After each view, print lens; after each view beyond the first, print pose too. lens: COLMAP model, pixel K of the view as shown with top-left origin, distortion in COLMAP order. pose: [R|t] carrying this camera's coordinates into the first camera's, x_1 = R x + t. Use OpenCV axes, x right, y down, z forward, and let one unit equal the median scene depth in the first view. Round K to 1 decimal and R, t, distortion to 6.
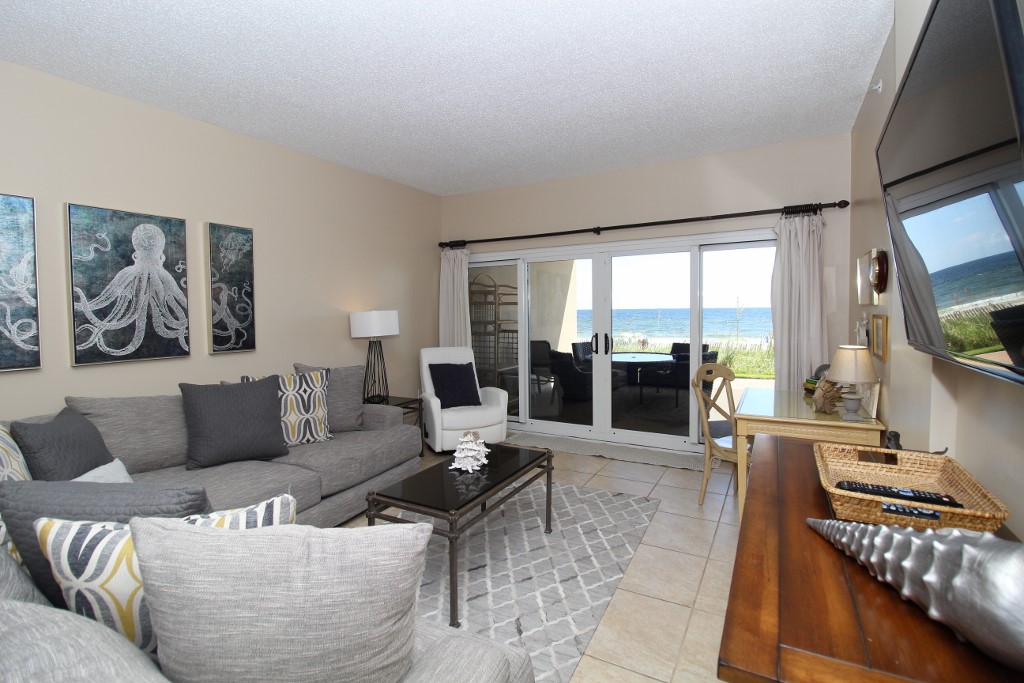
lens RADIAL K [[473.0, 0, 513.2], [0, 473.0, 328.8], [0, 0, 1]] dist [0.001763, -0.014088]
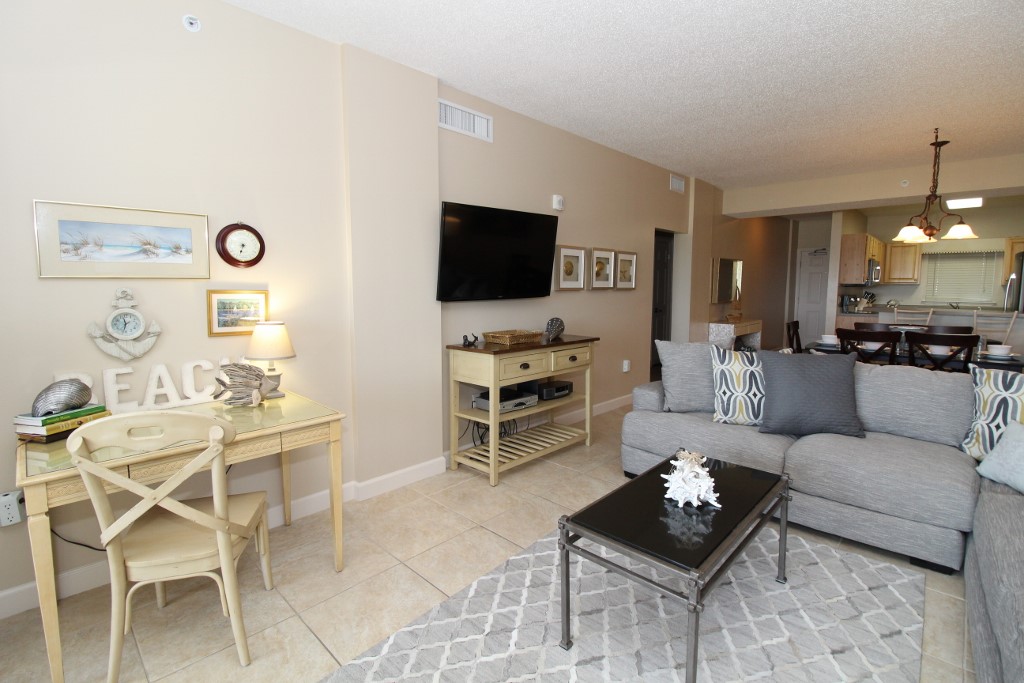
lens RADIAL K [[473.0, 0, 513.2], [0, 473.0, 328.8], [0, 0, 1]] dist [0.001763, -0.014088]
pose [[-0.967689, -0.014260, 0.251745, -0.006441], [0.019121, 0.991375, 0.129655, -0.047309], [-0.251422, 0.130280, -0.959069, 1.316050]]
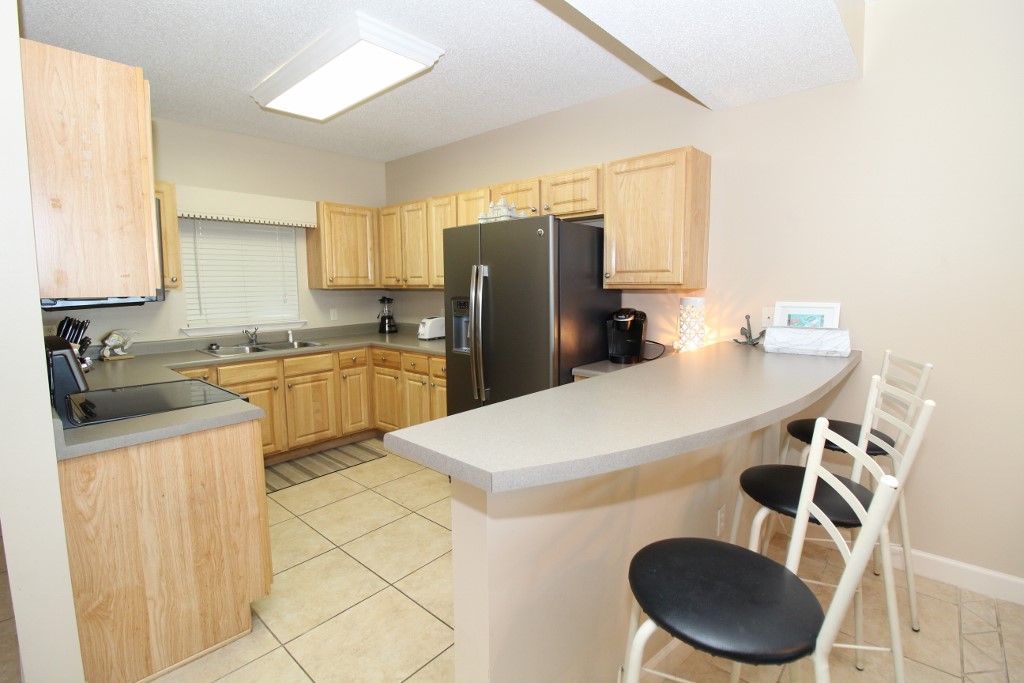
lens RADIAL K [[473.0, 0, 513.2], [0, 473.0, 328.8], [0, 0, 1]] dist [0.001763, -0.014088]
pose [[-0.217275, 0.105283, -0.970416, -0.599022], [-0.033714, 0.992764, 0.115256, 0.024311], [0.975528, 0.057759, -0.212153, -0.672857]]
